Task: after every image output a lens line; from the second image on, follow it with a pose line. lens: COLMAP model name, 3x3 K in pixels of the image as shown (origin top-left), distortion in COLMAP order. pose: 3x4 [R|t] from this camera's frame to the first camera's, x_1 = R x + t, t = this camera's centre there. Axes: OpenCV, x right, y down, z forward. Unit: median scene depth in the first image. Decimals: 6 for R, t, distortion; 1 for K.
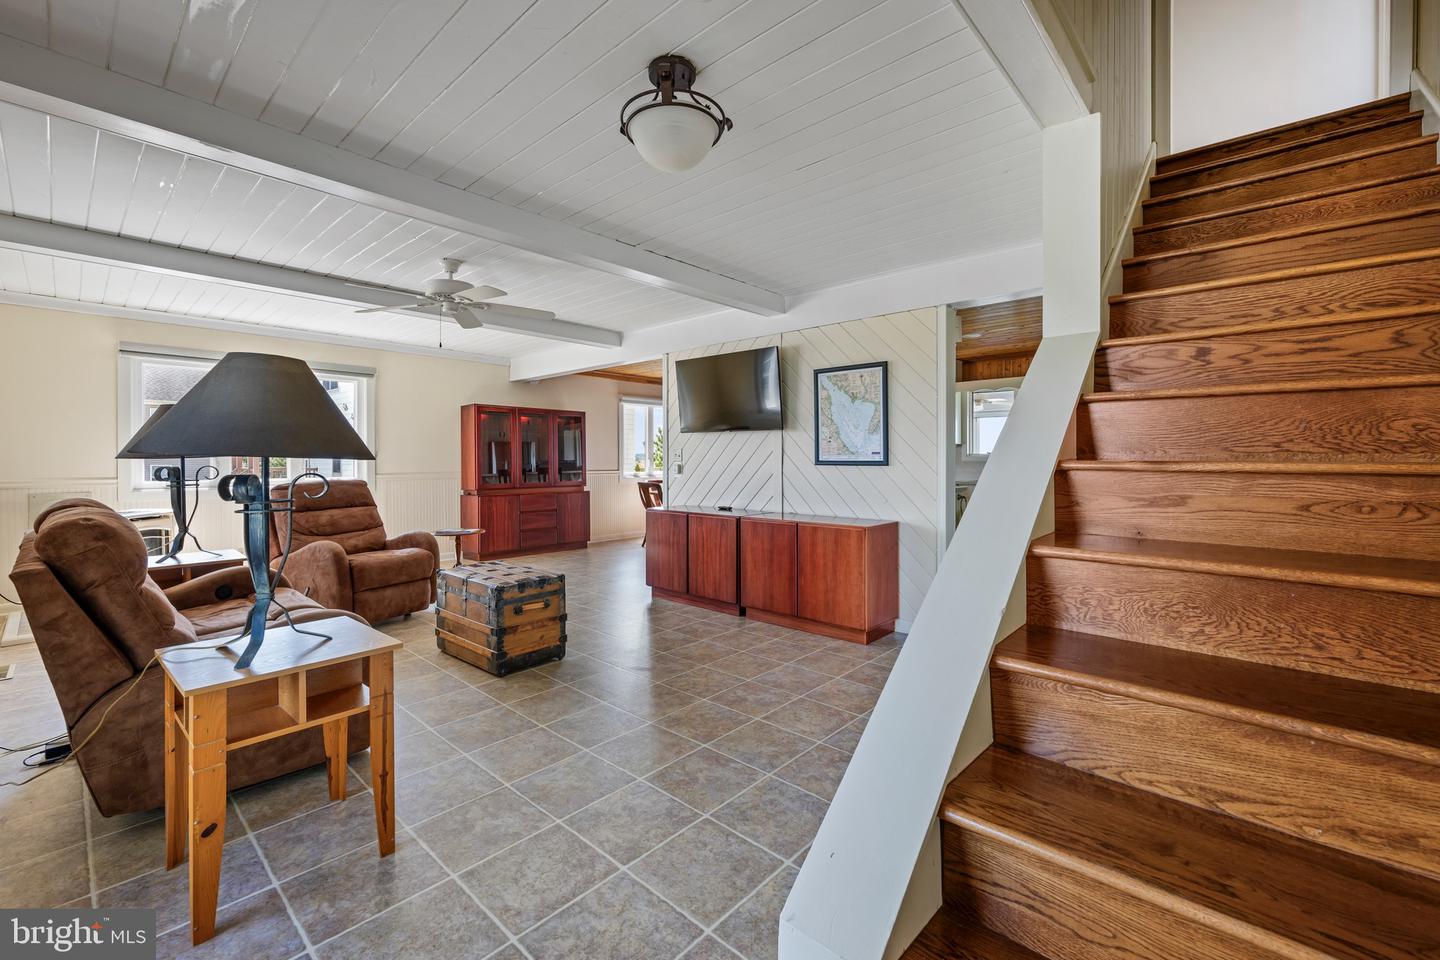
lens RADIAL K [[600.9, 0, 716.5], [0, 600.9, 459.3], [0, 0, 1]] dist [-0.001026, -0.001595]
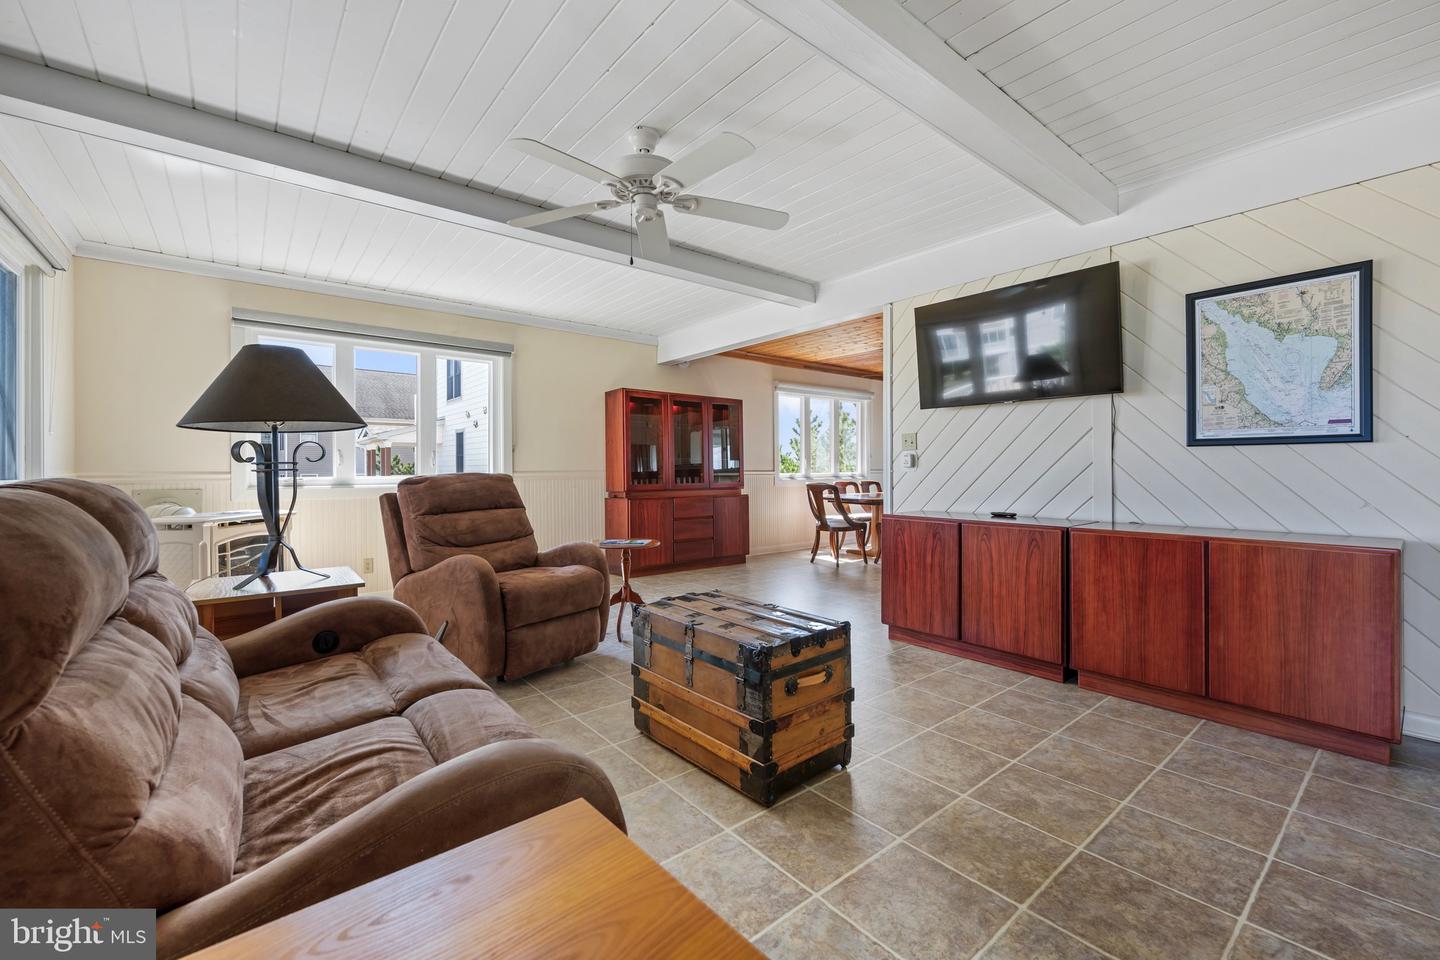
lens RADIAL K [[600.9, 0, 717.4], [0, 600.9, 469.4], [0, 0, 1]] dist [-0.001026, -0.001595]
pose [[0.988190, -0.003174, -0.153199, -0.238232], [0.003221, 0.999995, 0.000063, 0.033892], [0.153198, -0.000555, 0.988195, 0.326293]]
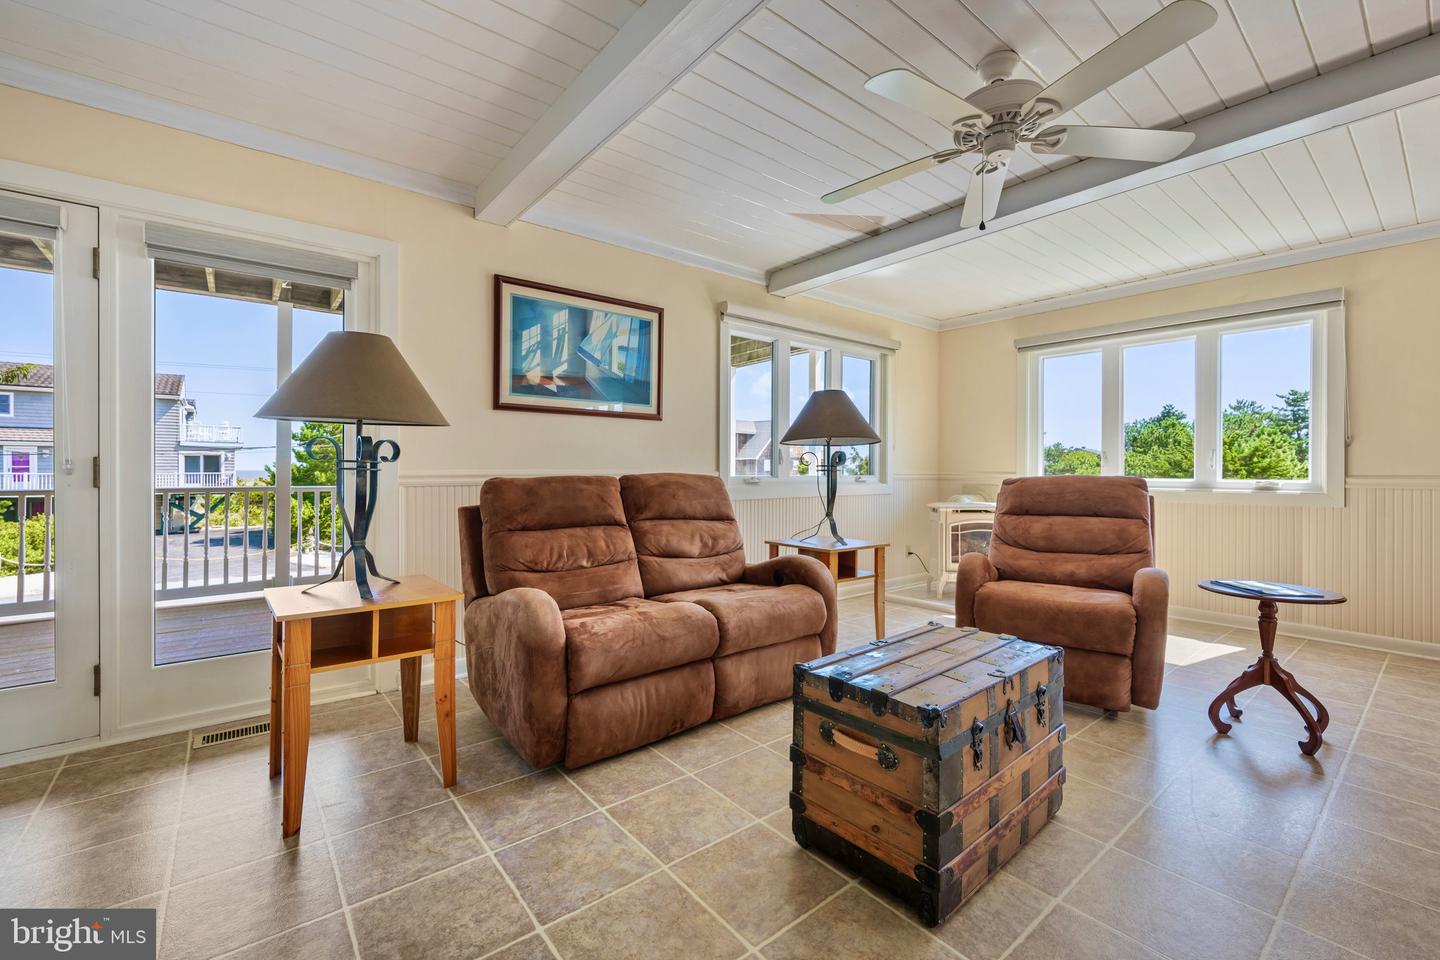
lens RADIAL K [[600.9, 0, 718.0], [0, 600.9, 471.5], [0, 0, 1]] dist [-0.001026, -0.001595]
pose [[-0.148064, 0.005086, -0.988965, 0.117796], [-0.006019, 0.999964, 0.006044, 0.030842], [0.988959, 0.006848, -0.148028, 0.751286]]
